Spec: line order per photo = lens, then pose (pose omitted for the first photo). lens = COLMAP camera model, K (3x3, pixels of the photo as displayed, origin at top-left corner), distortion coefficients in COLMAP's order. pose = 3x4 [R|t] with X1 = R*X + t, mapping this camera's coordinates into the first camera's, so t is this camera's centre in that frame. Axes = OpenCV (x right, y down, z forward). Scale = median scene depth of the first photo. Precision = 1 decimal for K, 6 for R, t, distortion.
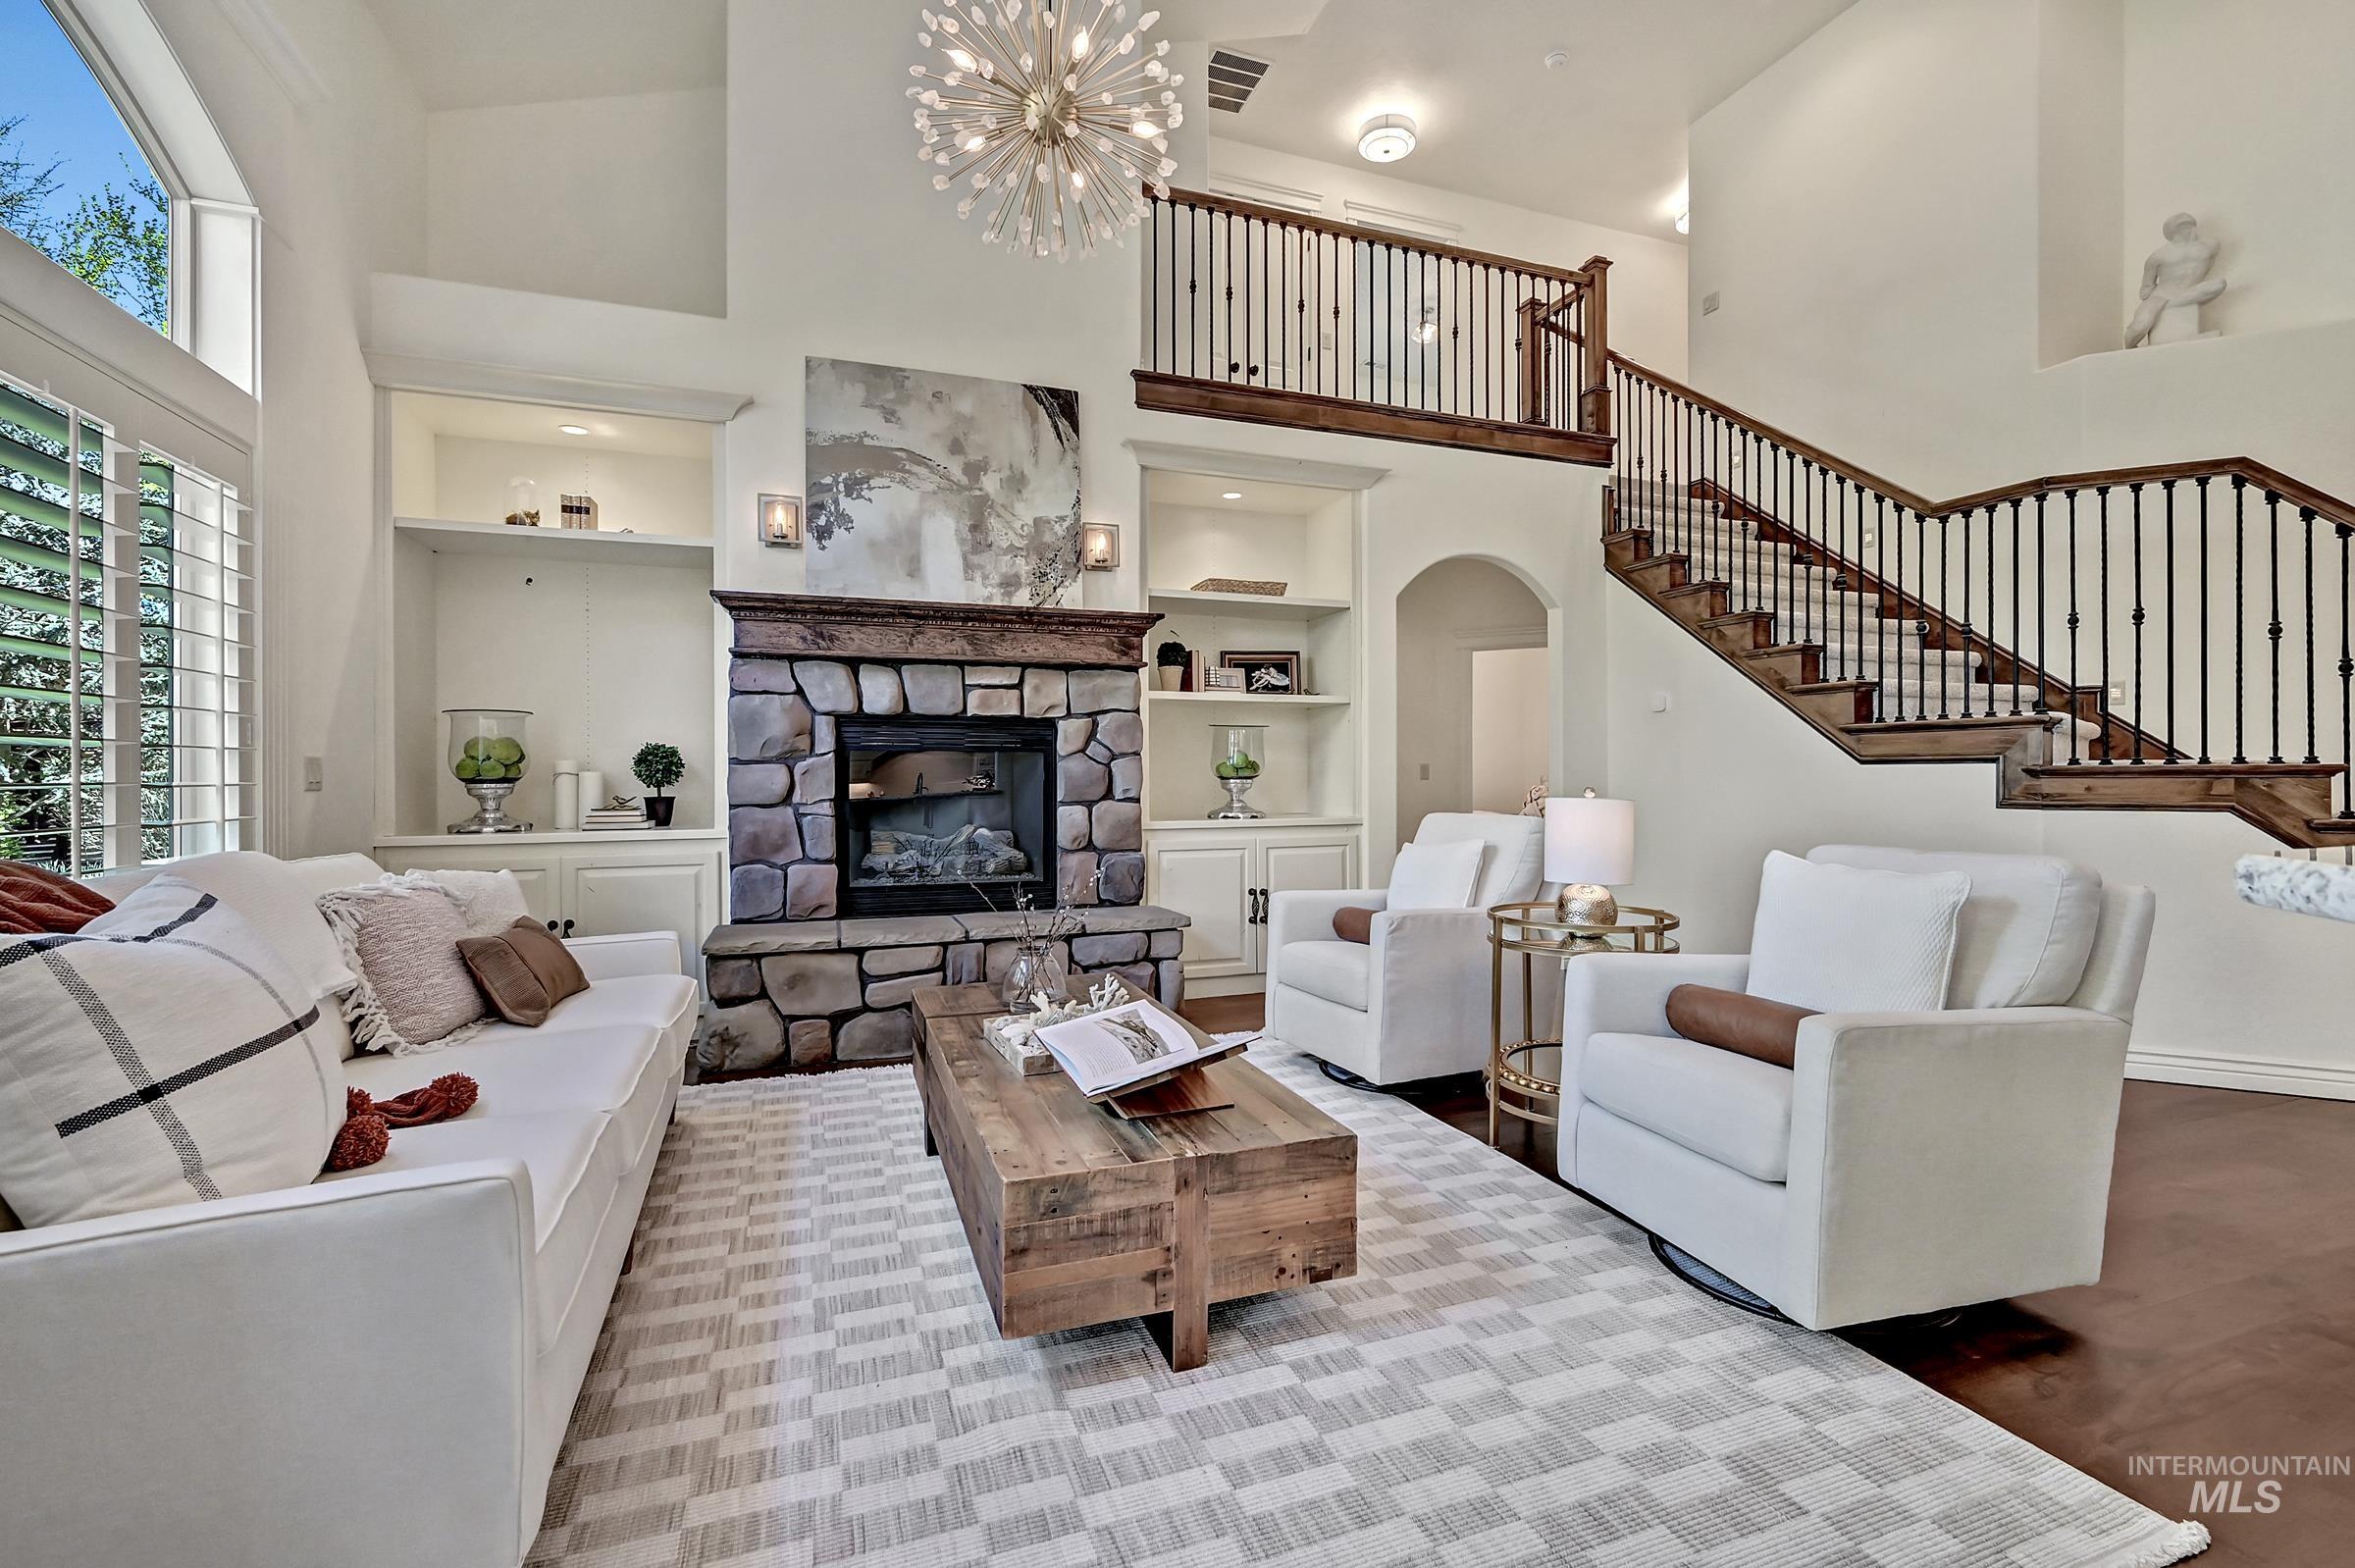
lens RADIAL K [[1029.3, 0, 1179.6], [0, 1029.3, 801.7], [0, 0, 1]] dist [-0.001398, 0.000667]
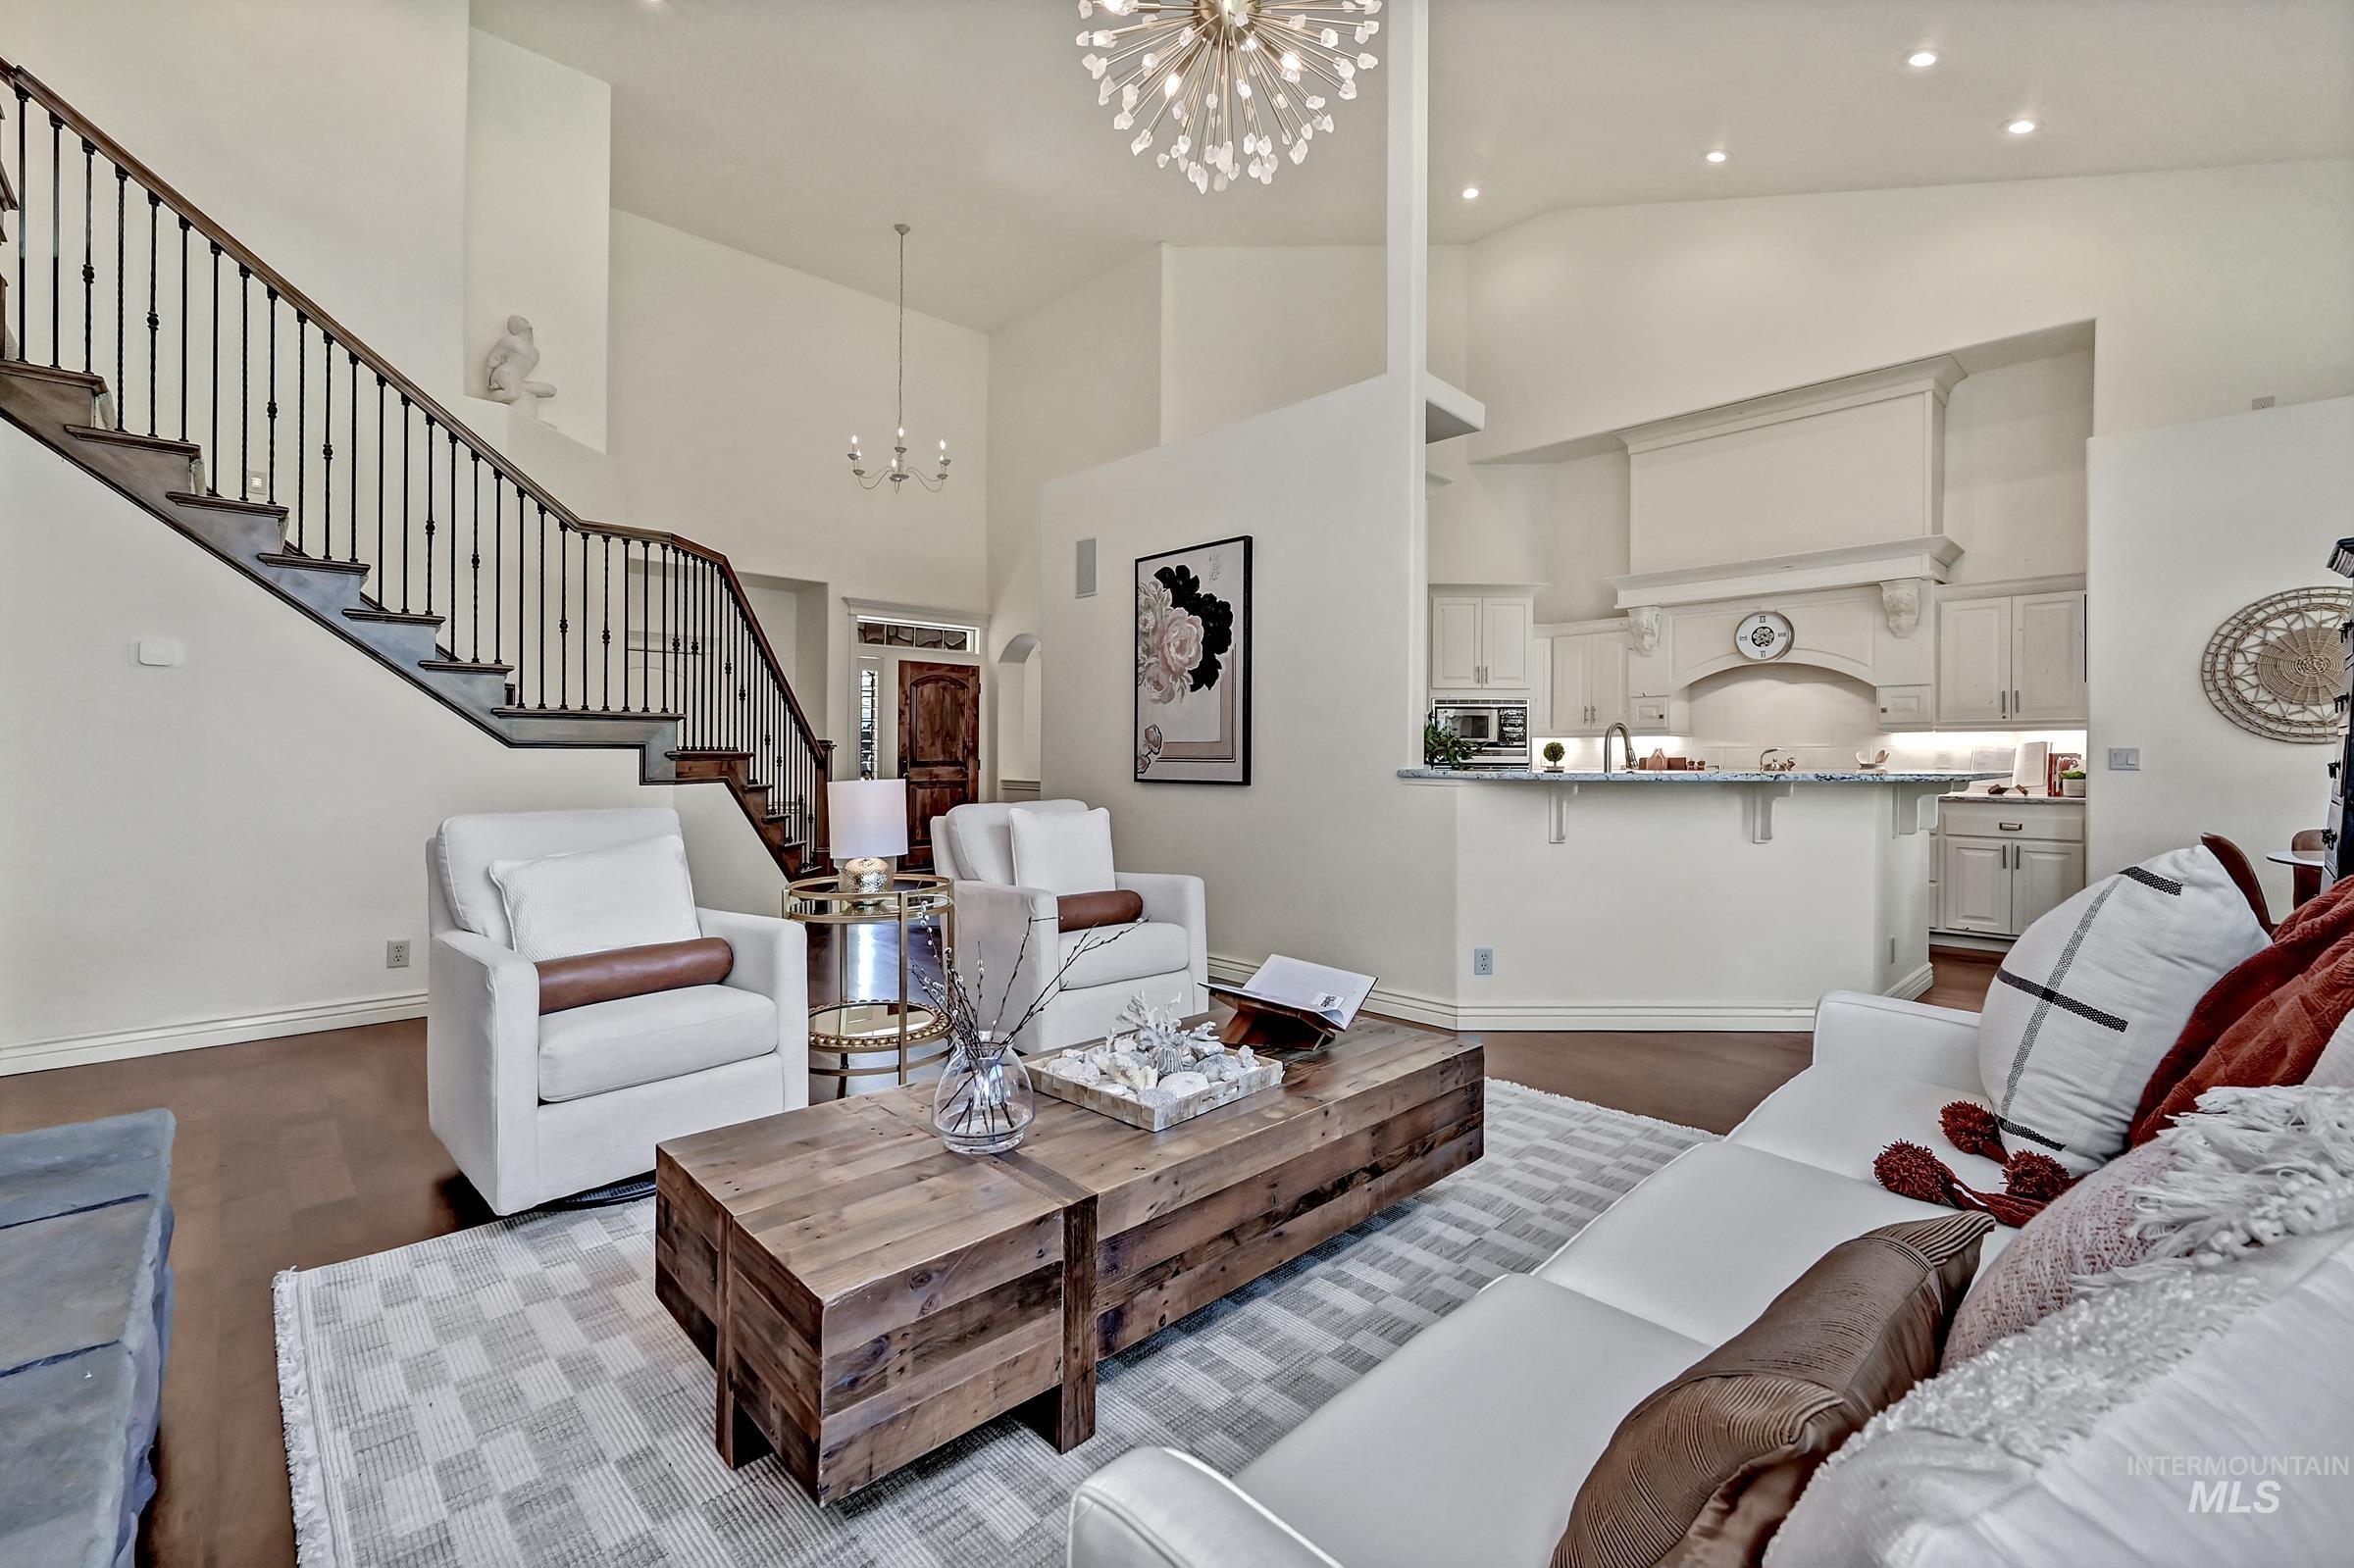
lens RADIAL K [[1028.7, 0, 1146.0], [0, 1028.7, 772.4], [0, 0, 1]] dist [-0.001398, 0.000667]
pose [[-0.388895, -0.017776, 0.921110, -0.531959], [0.000245, 0.999812, 0.019398, -0.029978], [-0.921282, 0.007769, -0.388818, 0.825991]]
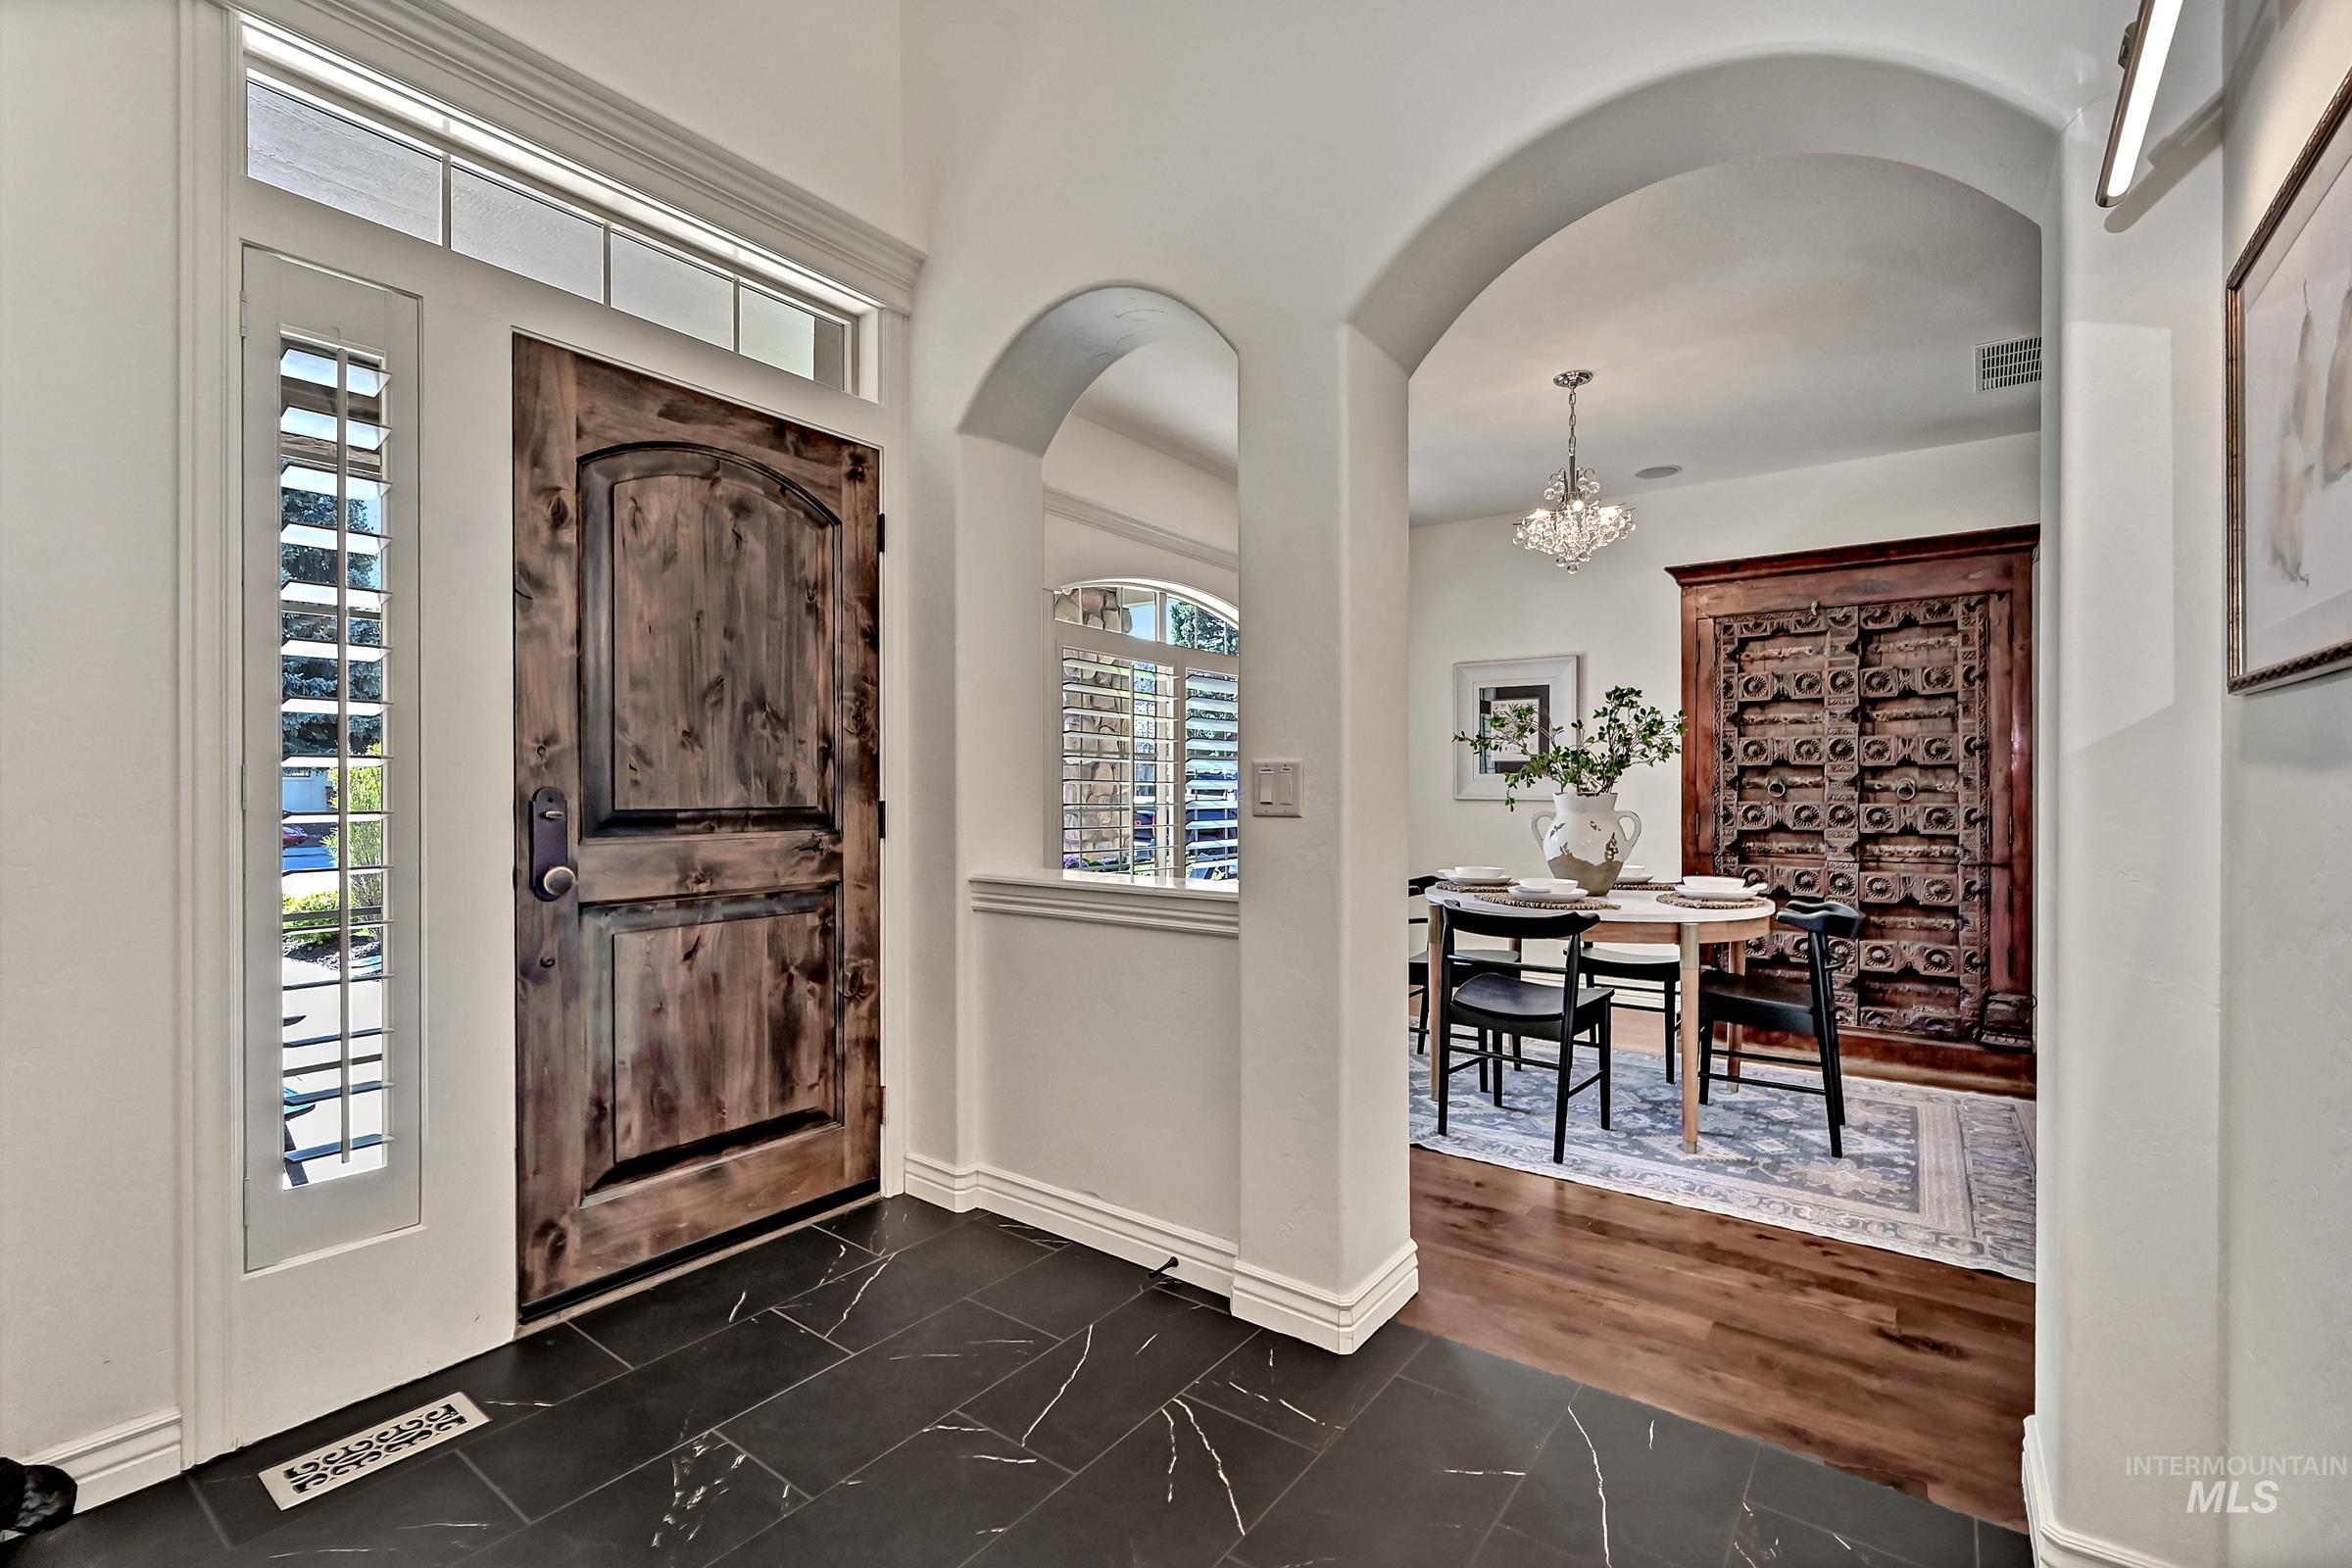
lens RADIAL K [[1028.0, 0, 1142.5], [0, 1028.0, 786.1], [0, 0, 1]] dist [-0.001398, 0.000667]
pose [[-0.543312, -0.000701, 0.839530, 1.138040], [0.007760, 0.999953, 0.005857, -0.024938], [-0.839495, 0.009697, -0.543281, 0.476920]]
